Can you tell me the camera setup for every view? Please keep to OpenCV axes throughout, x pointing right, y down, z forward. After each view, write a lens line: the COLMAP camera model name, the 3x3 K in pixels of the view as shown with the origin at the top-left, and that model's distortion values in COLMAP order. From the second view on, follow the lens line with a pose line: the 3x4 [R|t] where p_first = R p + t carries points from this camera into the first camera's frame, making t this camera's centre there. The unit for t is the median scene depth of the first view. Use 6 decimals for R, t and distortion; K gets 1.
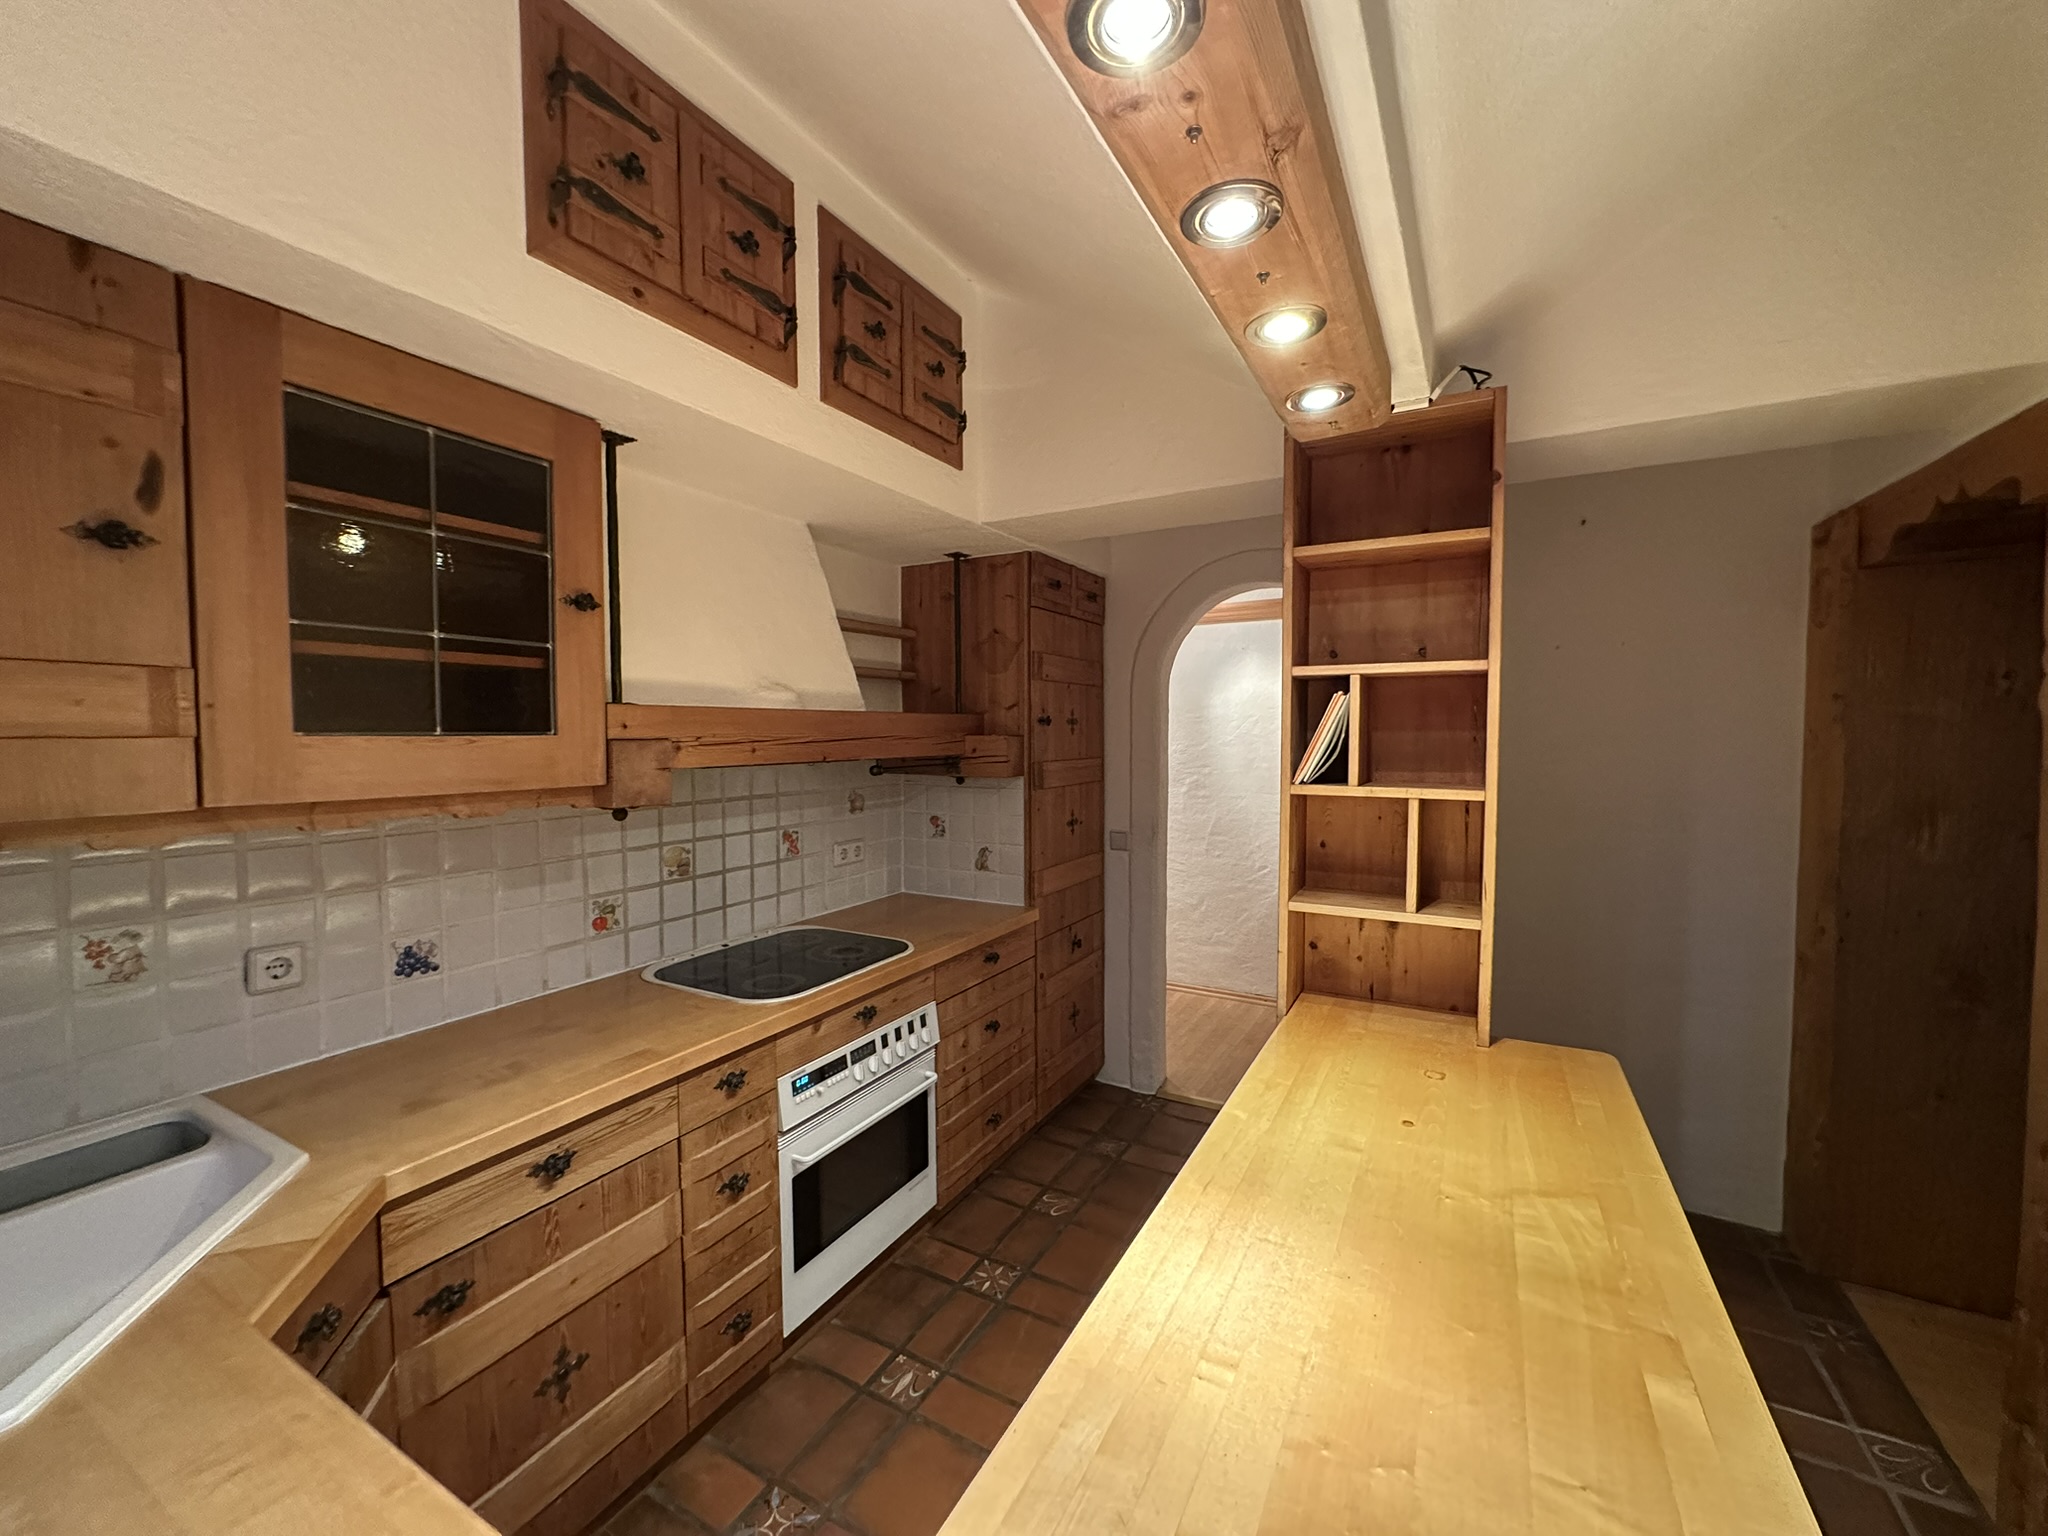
lens RADIAL K [[814.5, 0, 1024.6], [0, 814.5, 766.3], [0, 0, 1]] dist [-0.005882, 0.000814]
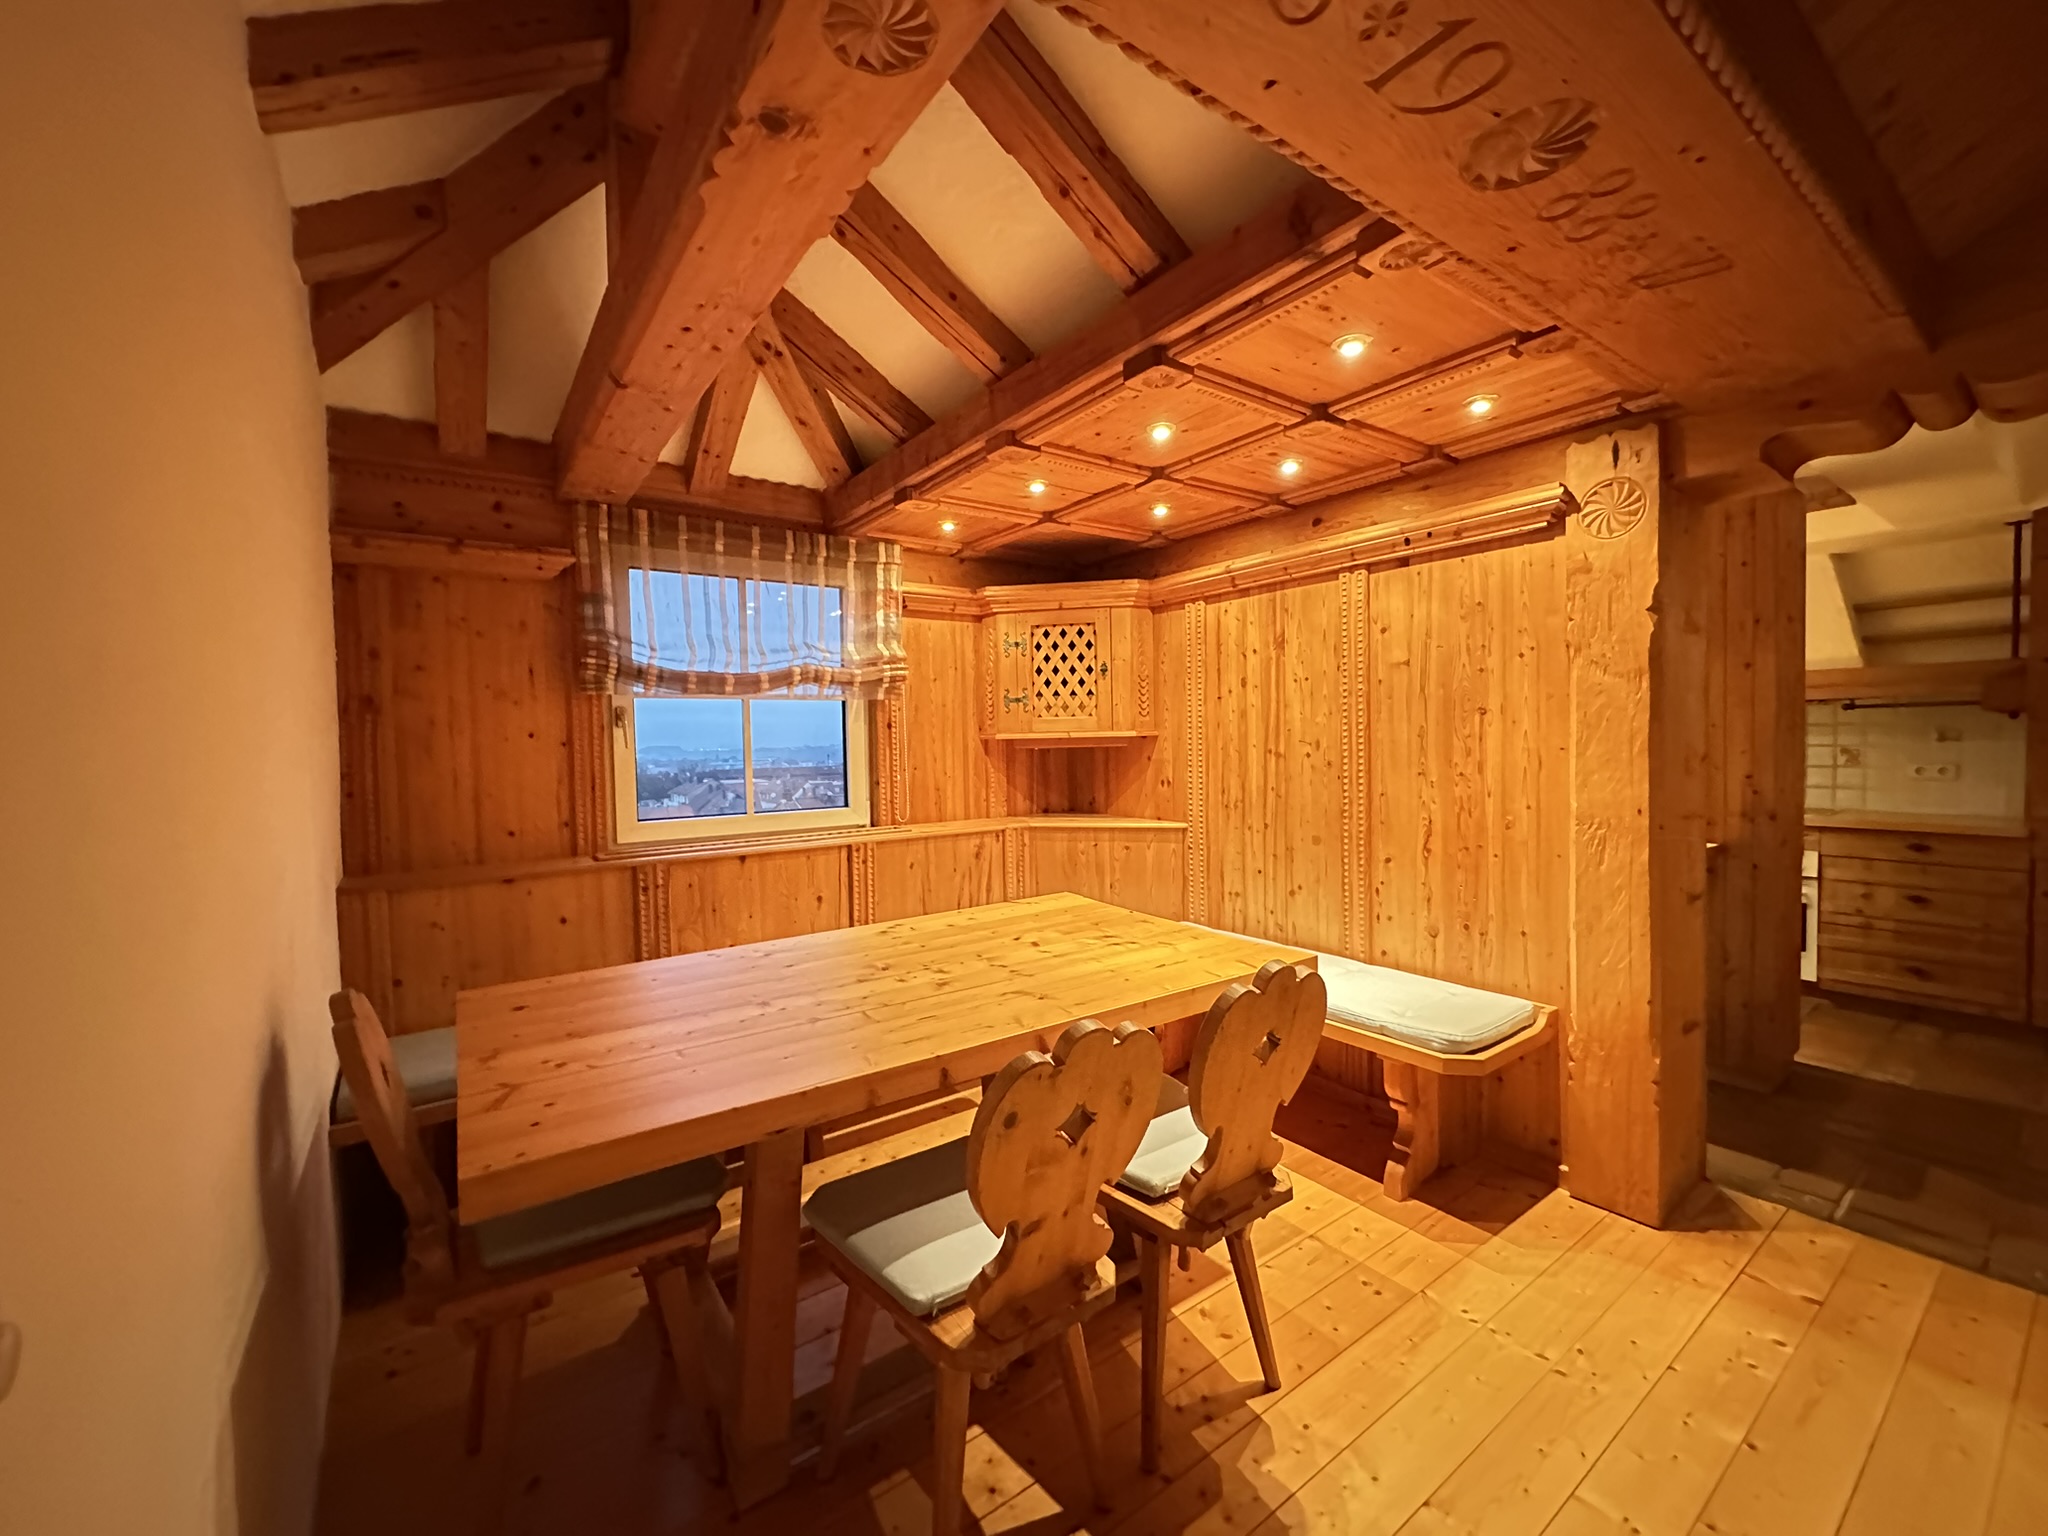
lens RADIAL K [[814.5, 0, 1021.1], [0, 814.5, 765.5], [0, 0, 1]] dist [-0.005882, 0.000814]
pose [[-0.427842, 0.041960, -0.902879, 2.625003], [-0.014143, 0.998489, 0.053105, 0.078591], [0.903743, 0.035490, -0.426602, 0.353817]]
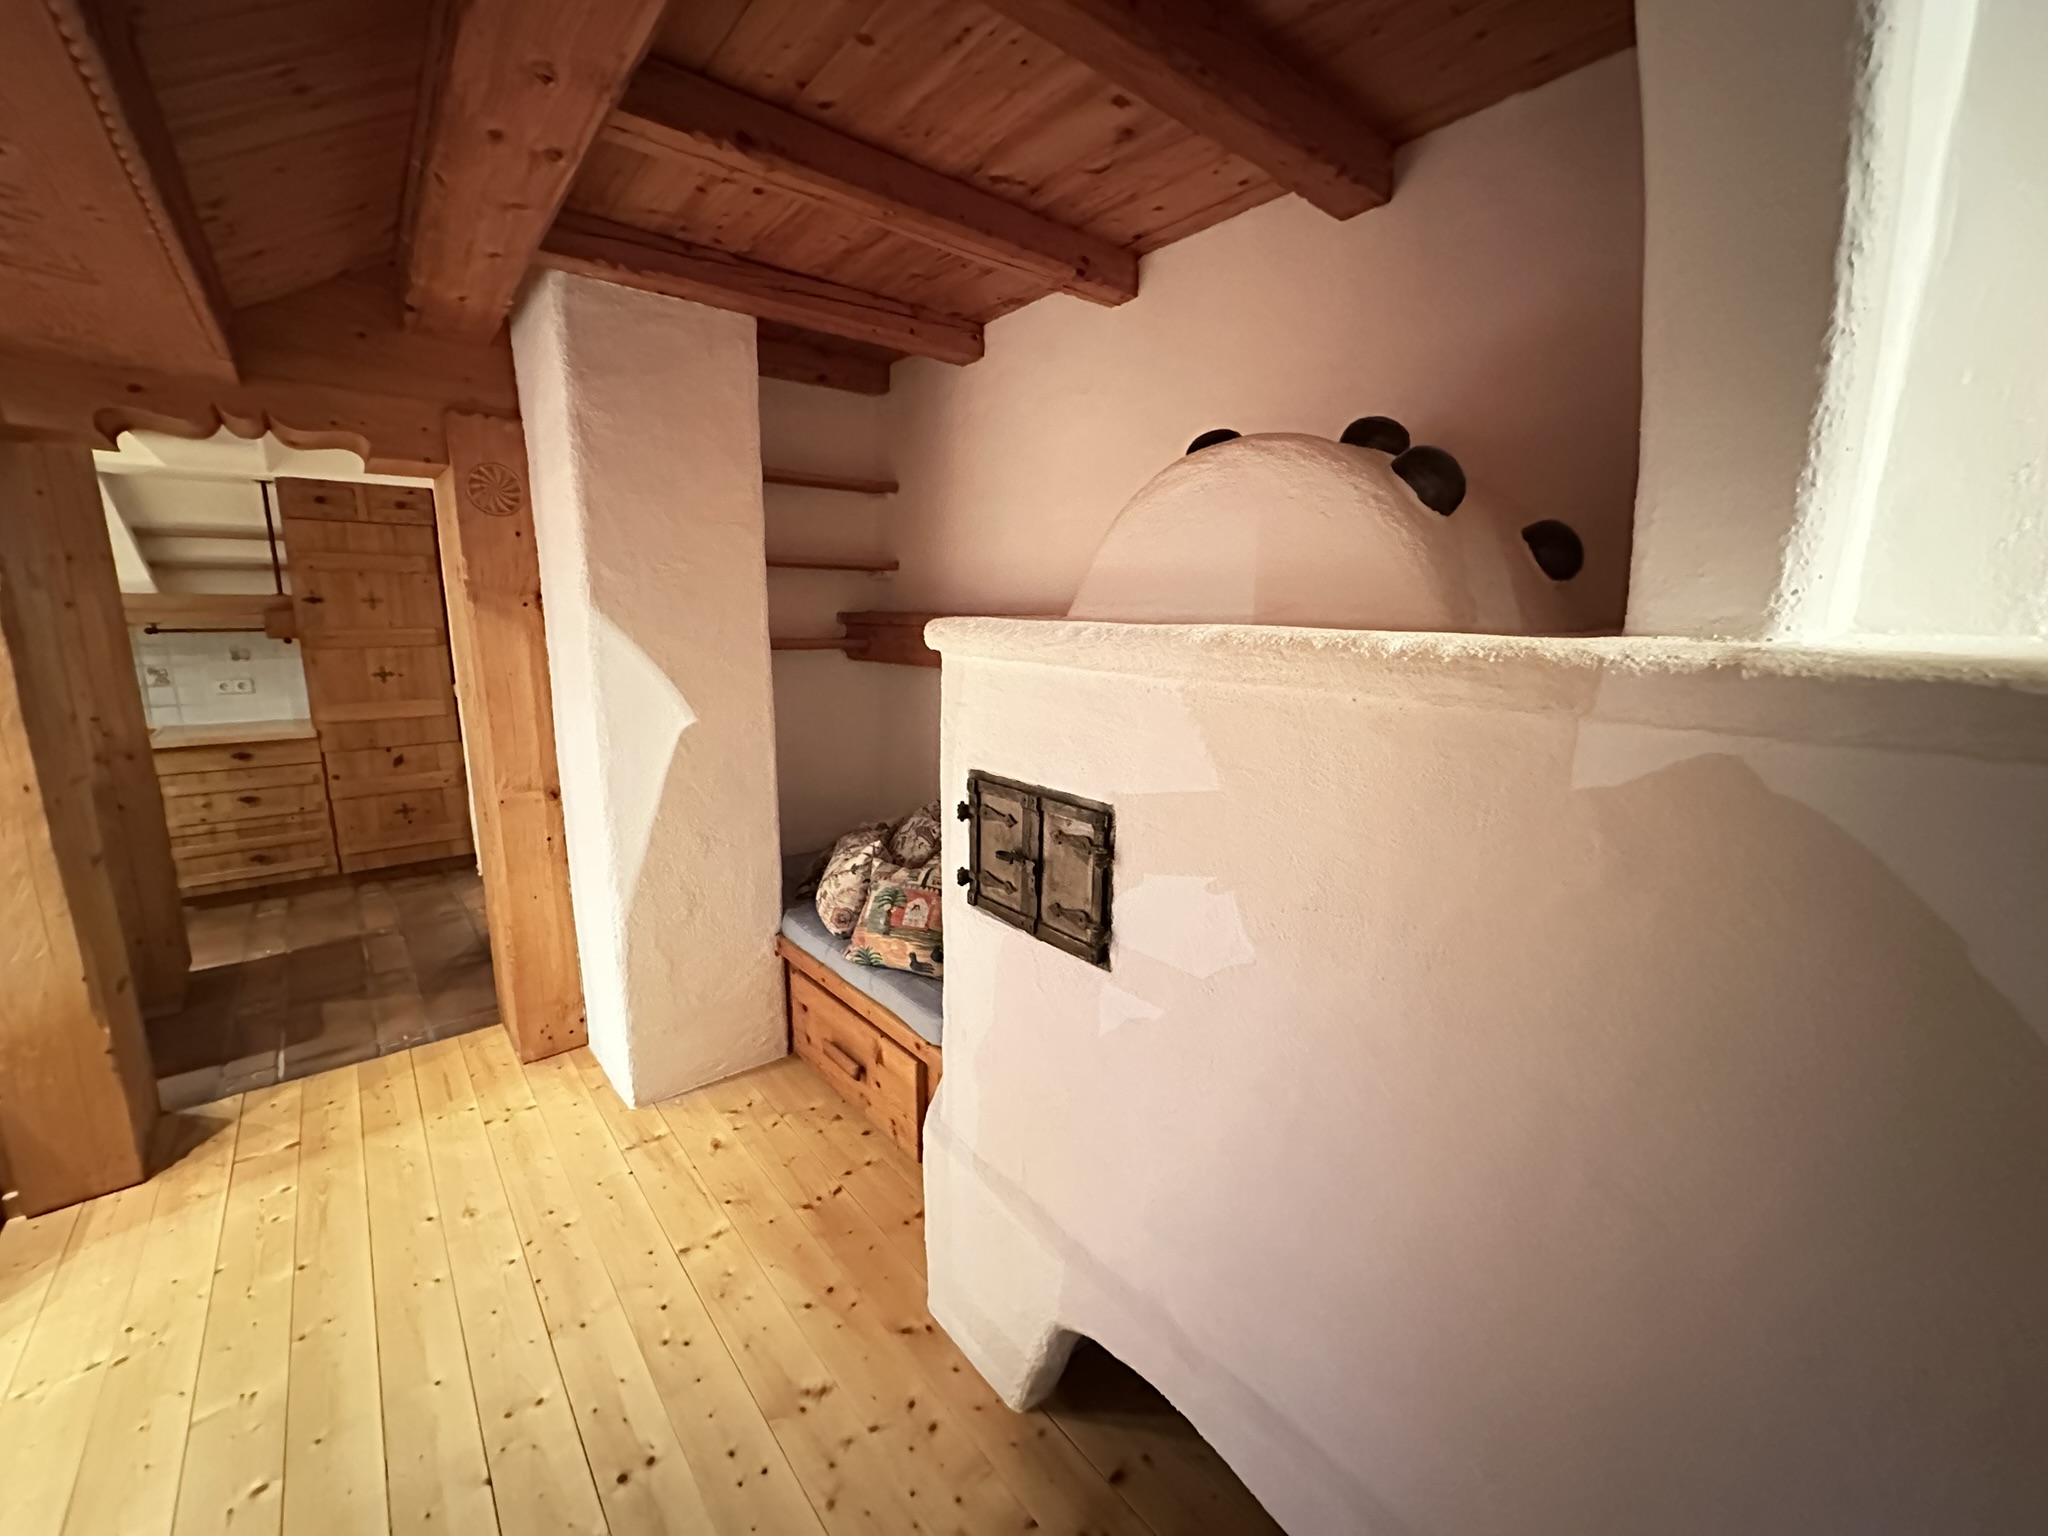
lens RADIAL K [[814.5, 0, 1025.0], [0, 814.5, 764.8], [0, 0, 1]] dist [-0.005882, 0.000814]
pose [[0.936565, 0.080805, -0.341053, 2.795754], [-0.029179, 0.987659, 0.153874, -0.042340], [0.349278, -0.134162, 0.927365, 0.132548]]
